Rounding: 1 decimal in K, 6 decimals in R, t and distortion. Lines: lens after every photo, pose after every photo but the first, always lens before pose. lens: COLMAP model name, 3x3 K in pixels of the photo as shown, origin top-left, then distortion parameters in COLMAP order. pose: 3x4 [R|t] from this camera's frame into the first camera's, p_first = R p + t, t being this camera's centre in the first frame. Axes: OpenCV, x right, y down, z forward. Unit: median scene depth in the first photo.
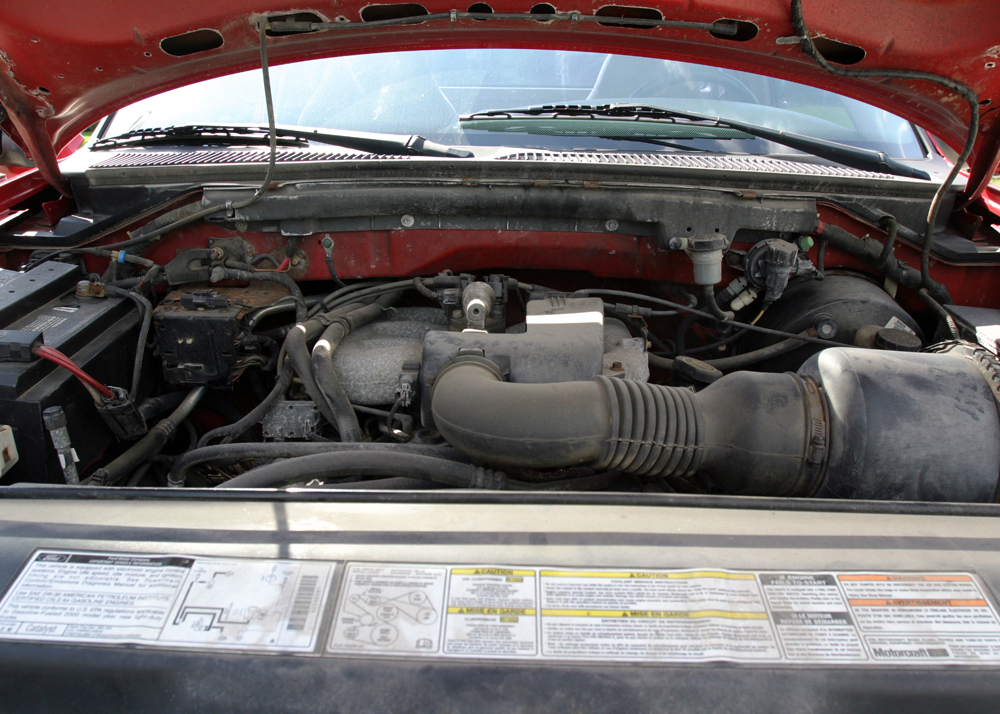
lens RADIAL K [[787.6, 0, 498.8], [0, 787.6, 356.8], [0, 0, 1]] dist [-0.094726, 0.056871]
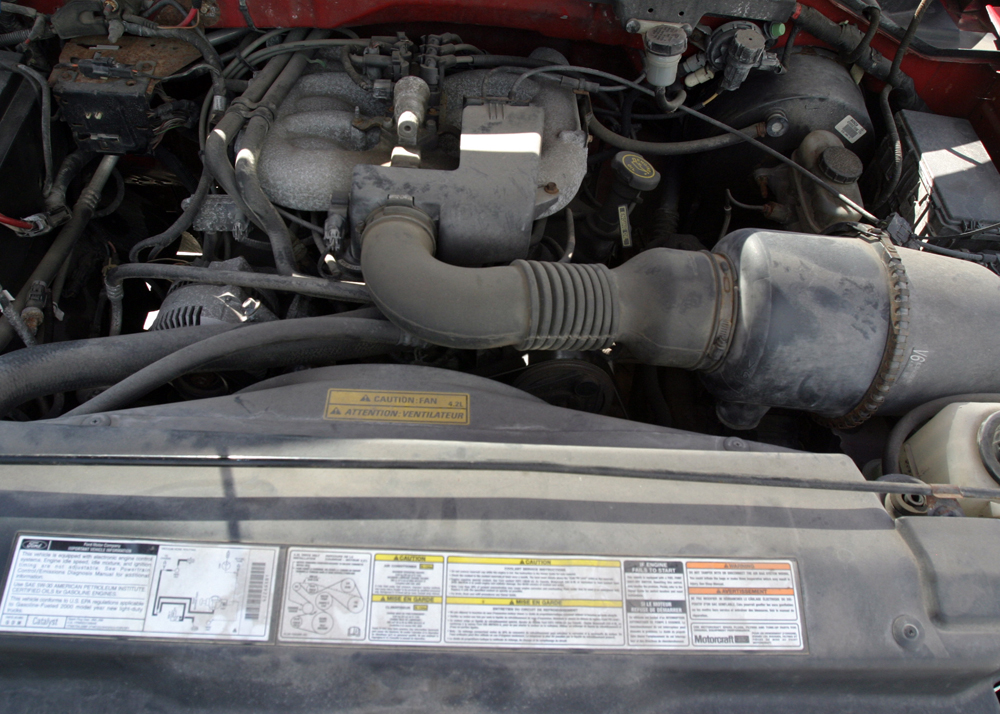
lens RADIAL K [[787.6, 0, 501.1], [0, 787.6, 352.7], [0, 0, 1]] dist [-0.094726, 0.056871]
pose [[0.996974, 0.022513, 0.074407, 0.026018], [-0.058787, 0.844617, 0.532134, -0.454488], [-0.050866, -0.534898, 0.843384, 0.090283]]
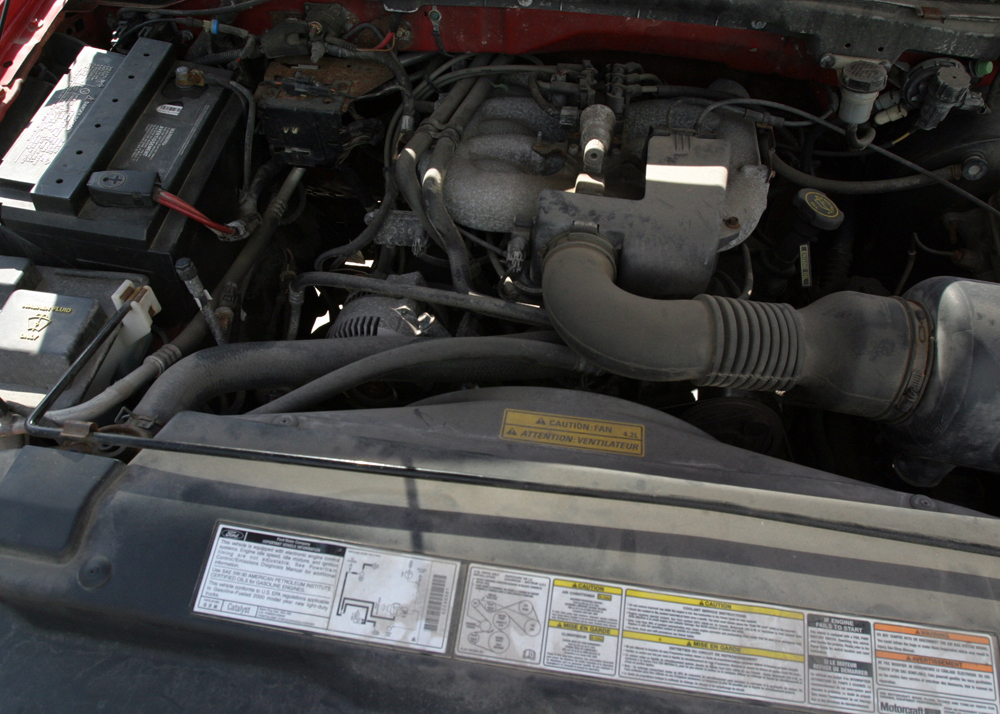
lens RADIAL K [[787.6, 0, 497.2], [0, 787.6, 352.2], [0, 0, 1]] dist [-0.094726, 0.056871]
pose [[0.991443, 0.099439, -0.084576, -0.055905], [-0.041754, 0.855407, 0.516271, -0.457897], [0.123684, -0.508322, 0.852239, 0.089118]]
